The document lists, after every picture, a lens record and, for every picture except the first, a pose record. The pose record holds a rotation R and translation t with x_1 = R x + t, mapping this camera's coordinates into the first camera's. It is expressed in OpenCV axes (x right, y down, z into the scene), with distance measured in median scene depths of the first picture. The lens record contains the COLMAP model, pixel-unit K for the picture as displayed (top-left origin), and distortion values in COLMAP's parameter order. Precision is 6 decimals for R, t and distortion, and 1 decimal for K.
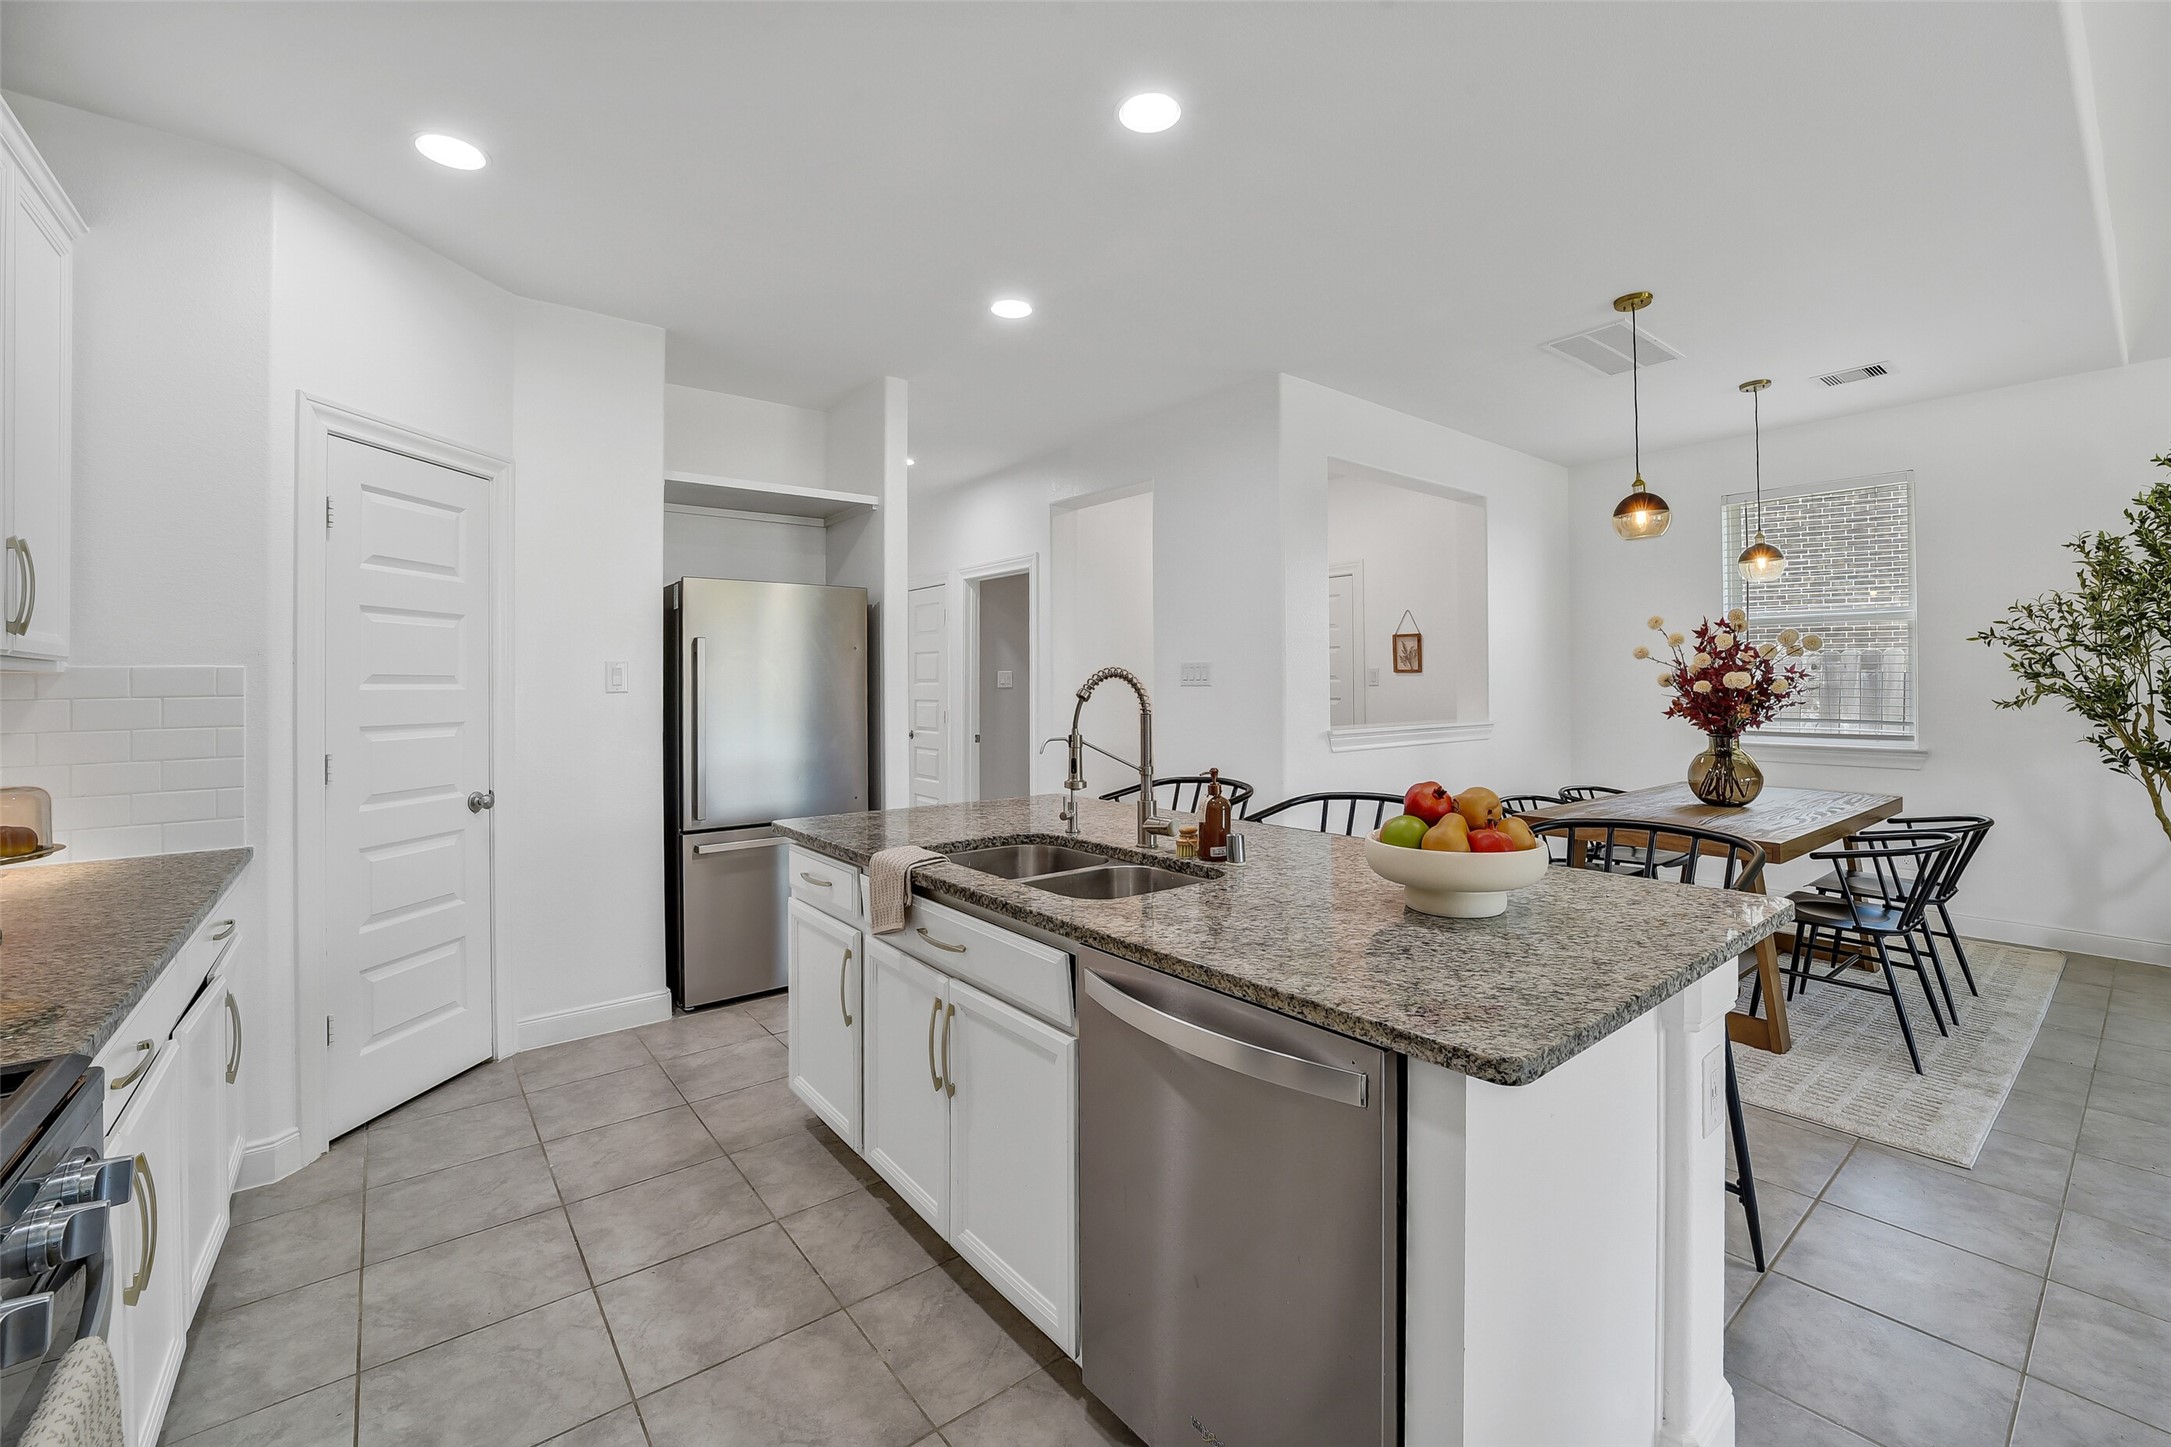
lens RADIAL K [[928.3, 0, 1093.2], [0, 928.3, 673.9], [0, 0, 1]] dist [-0.003642, 0.000461]
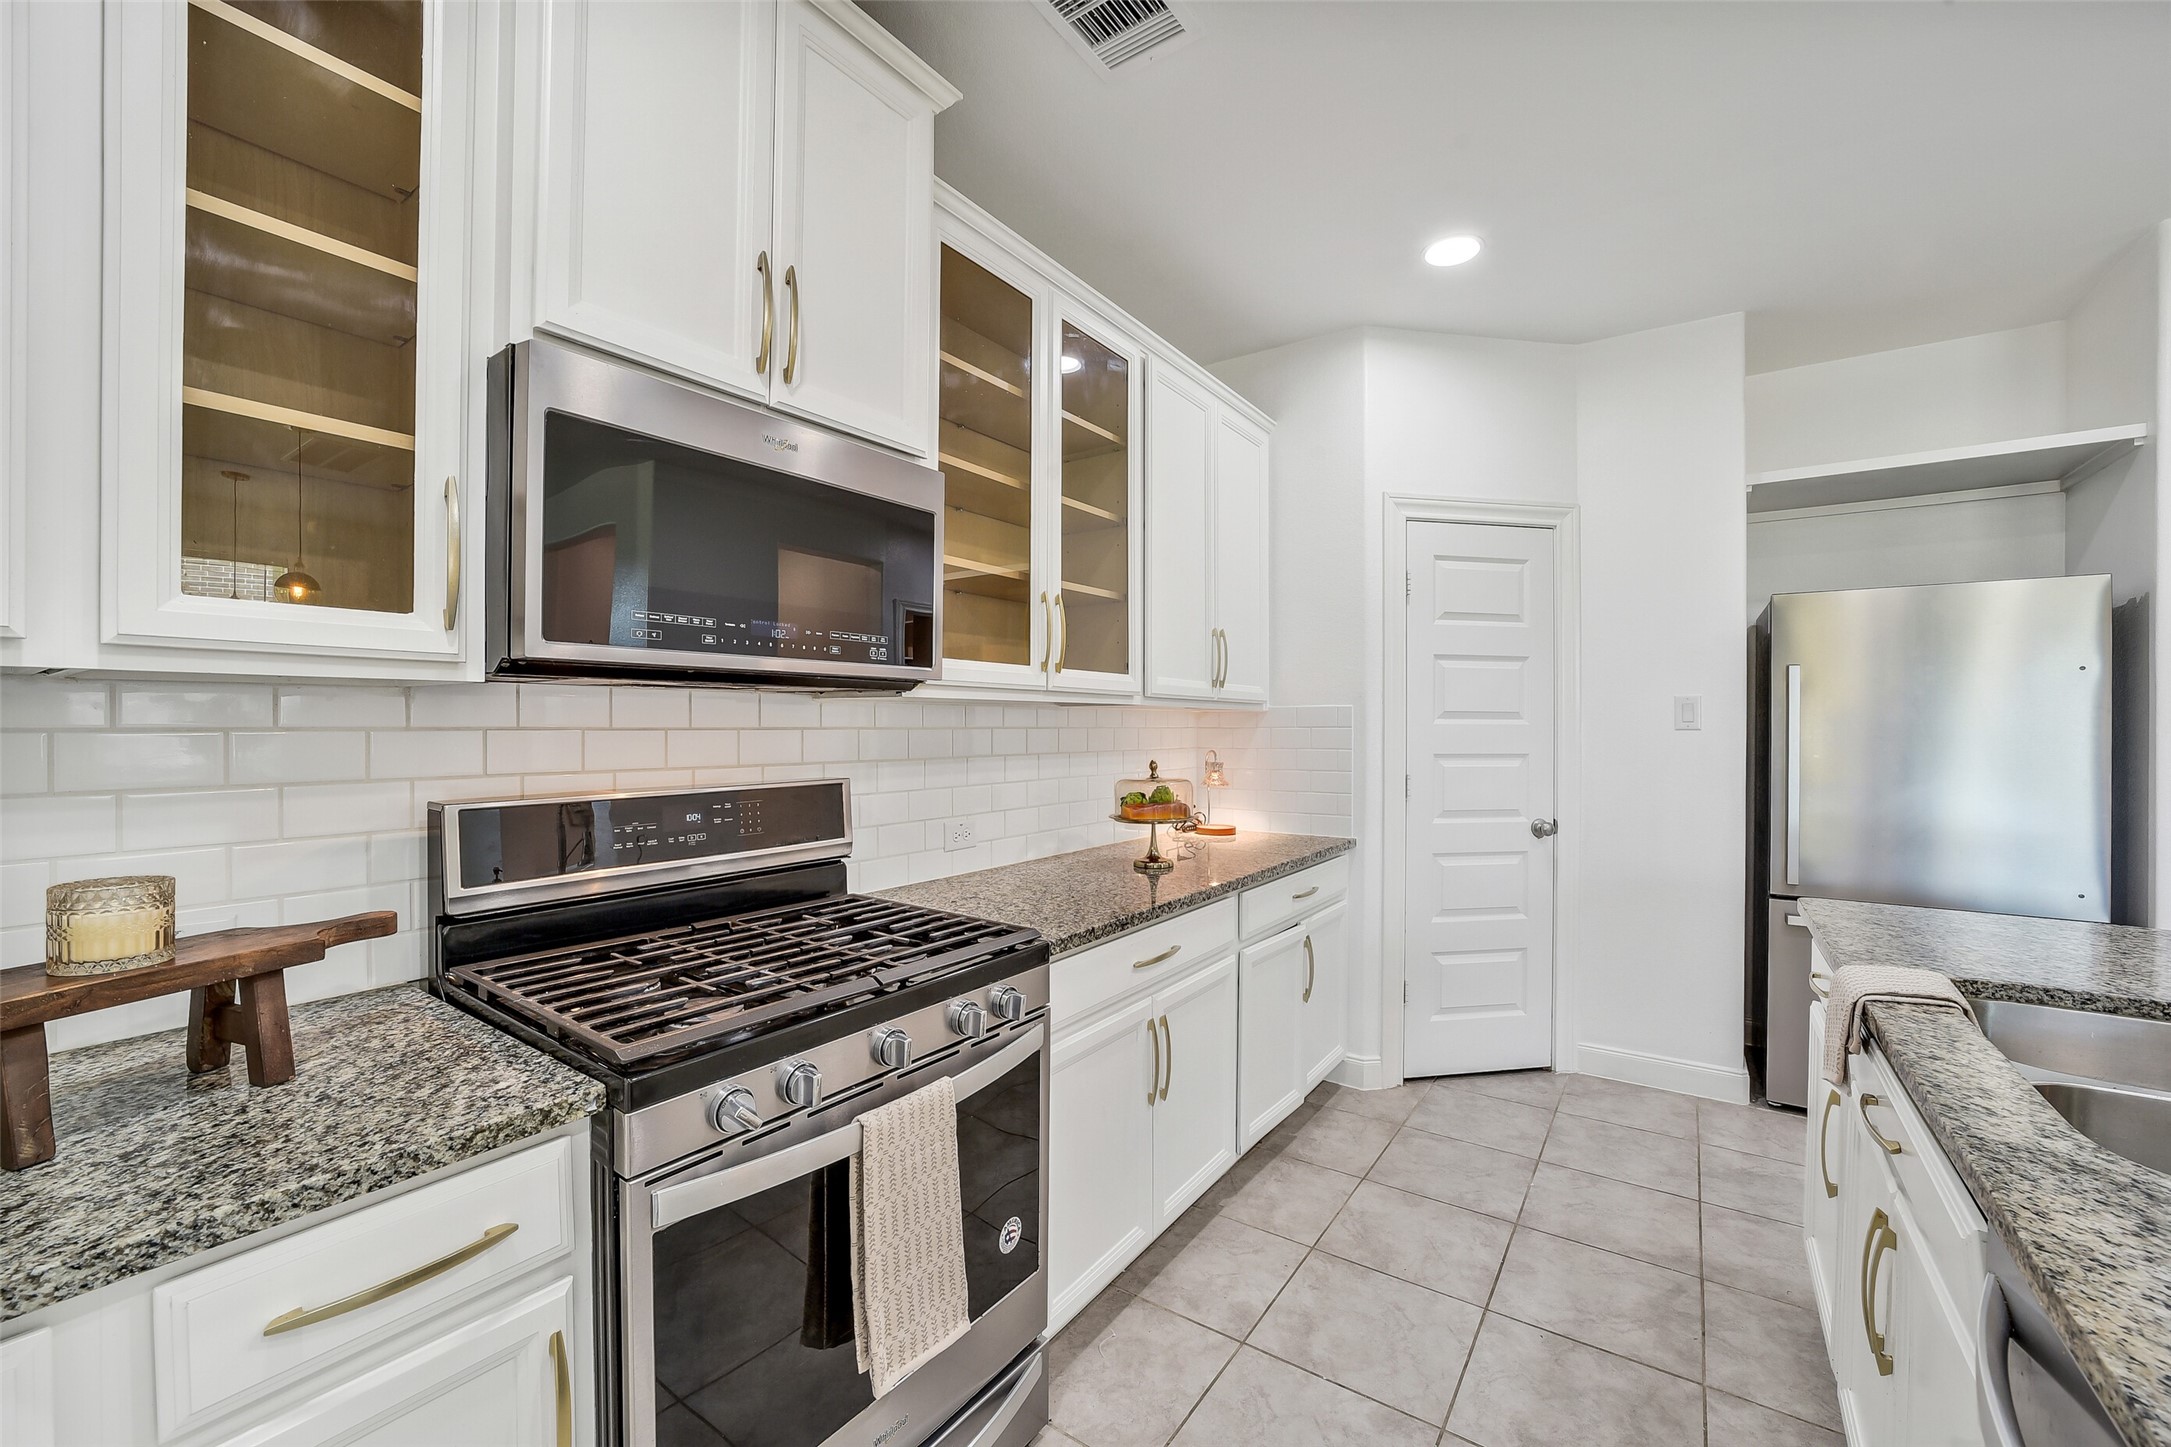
lens RADIAL K [[867.6, 0, 1081.1], [0, 867.6, 727.0], [0, 0, 1]] dist [-0.024922, 0.004072]
pose [[0.284332, 0.011845, -0.958653, 0.170151], [0.003798, 0.999902, 0.013481, 0.004267], [0.958718, -0.007474, 0.284259, 0.228624]]
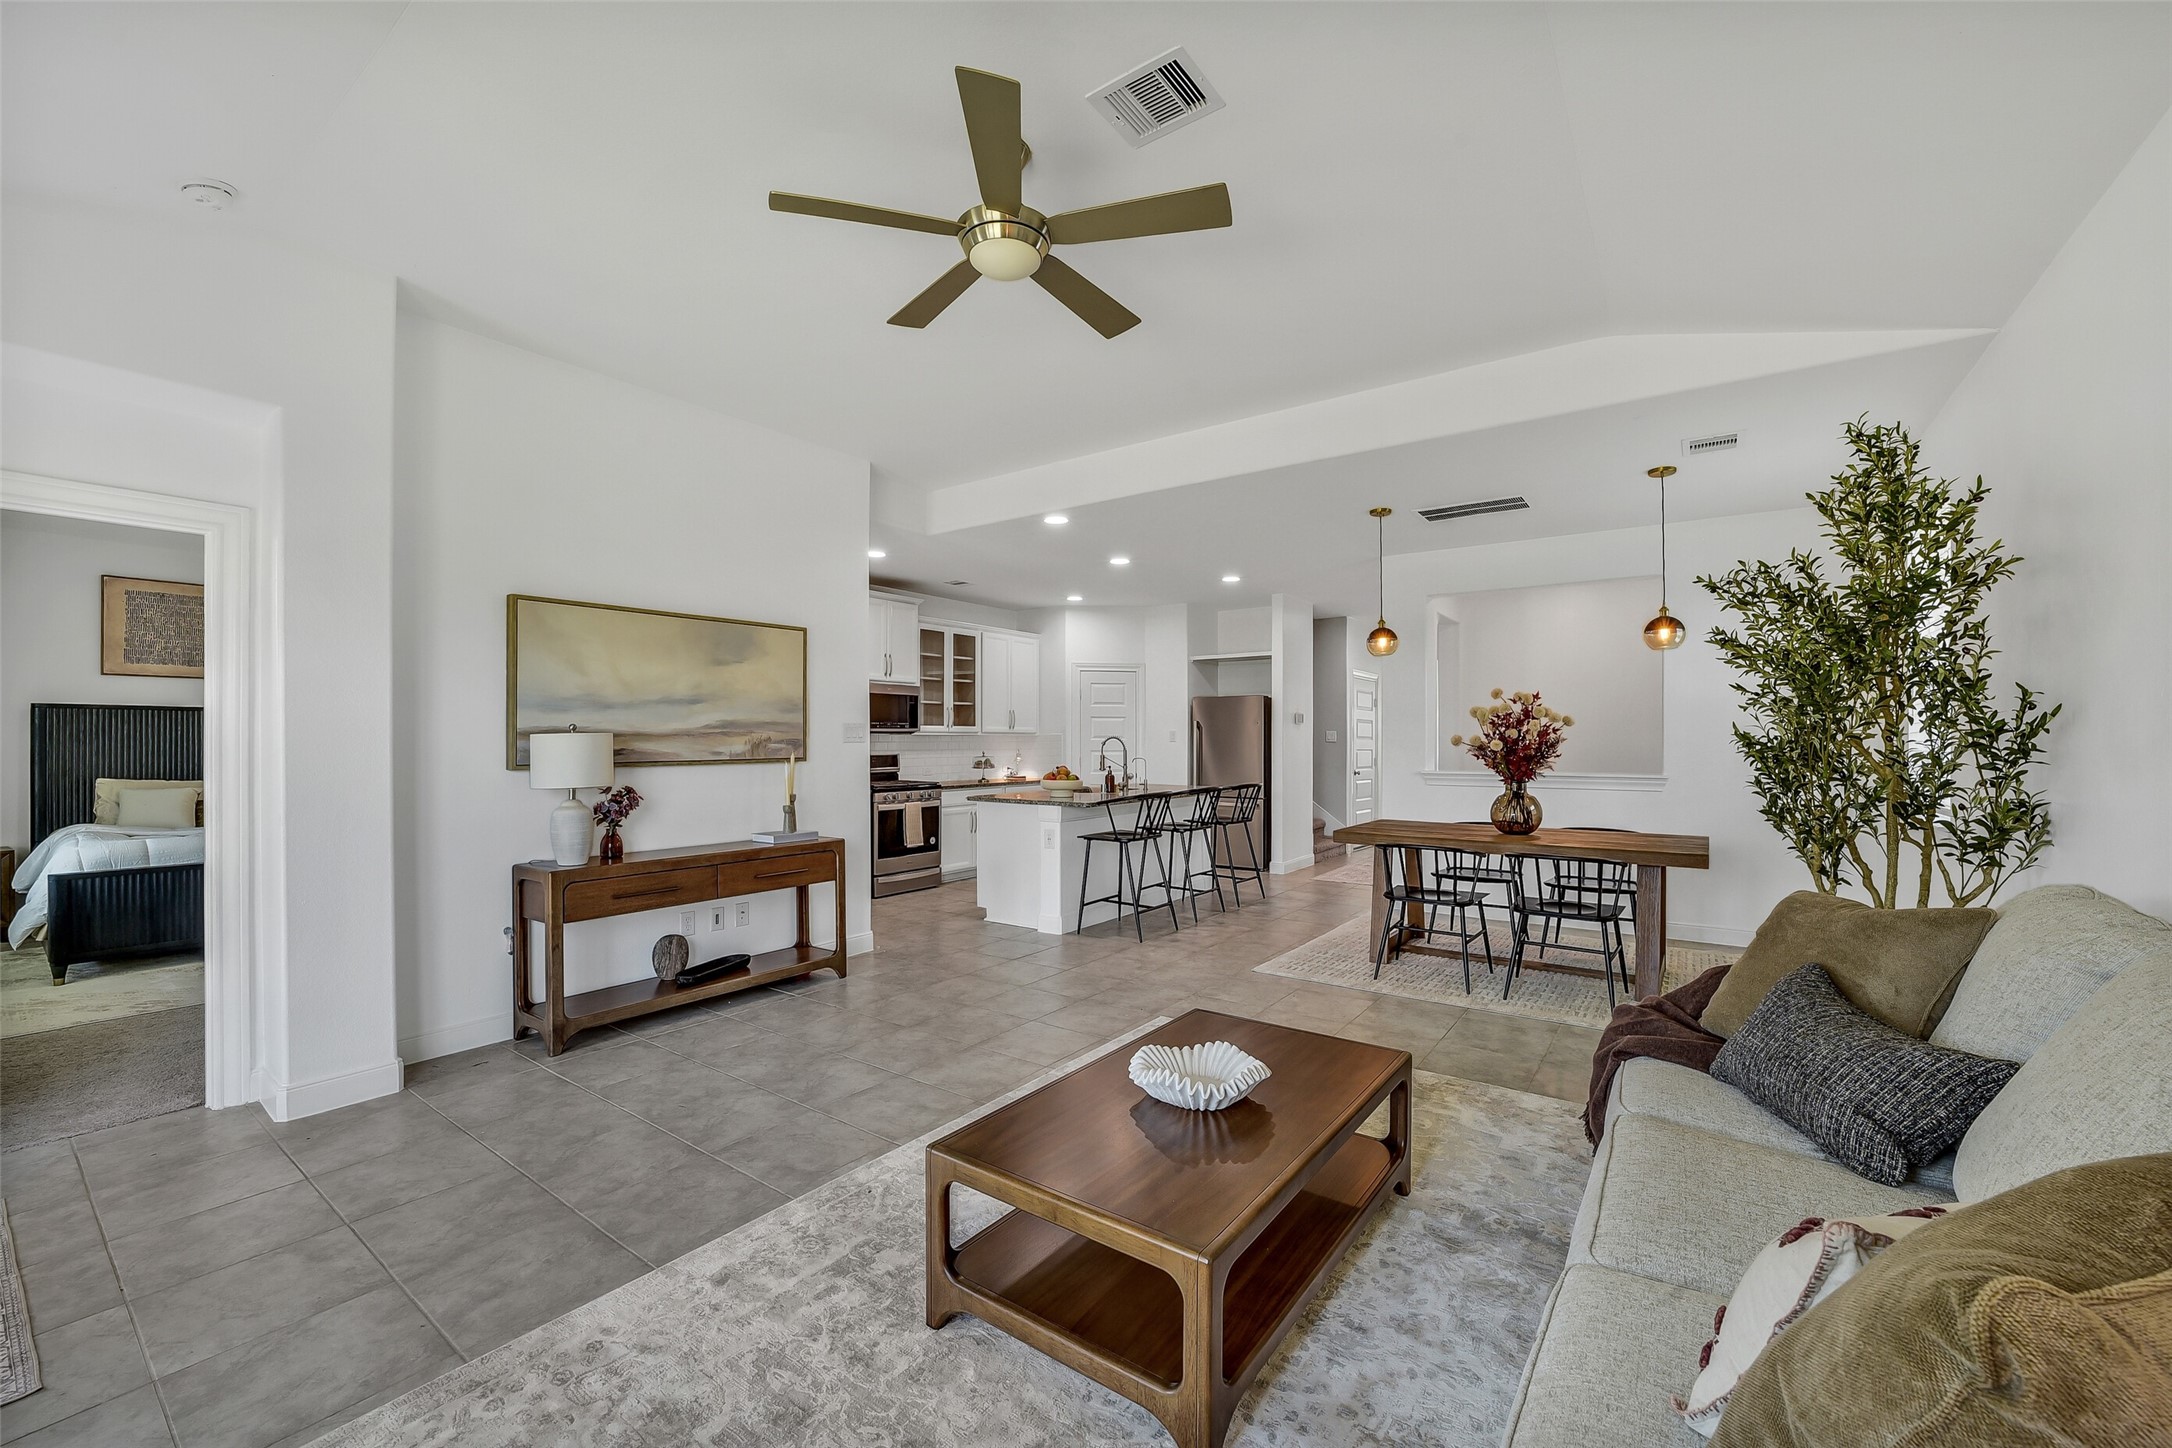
lens RADIAL K [[868.0, 0, 1065.0], [0, 868.0, 740.9], [0, 0, 1]] dist [-0.024922, 0.004072]
pose [[0.261252, 0.014710, -0.965158, 2.430335], [0.005385, 0.999846, 0.016697, -0.035734], [0.965255, -0.009560, 0.261133, 0.023227]]
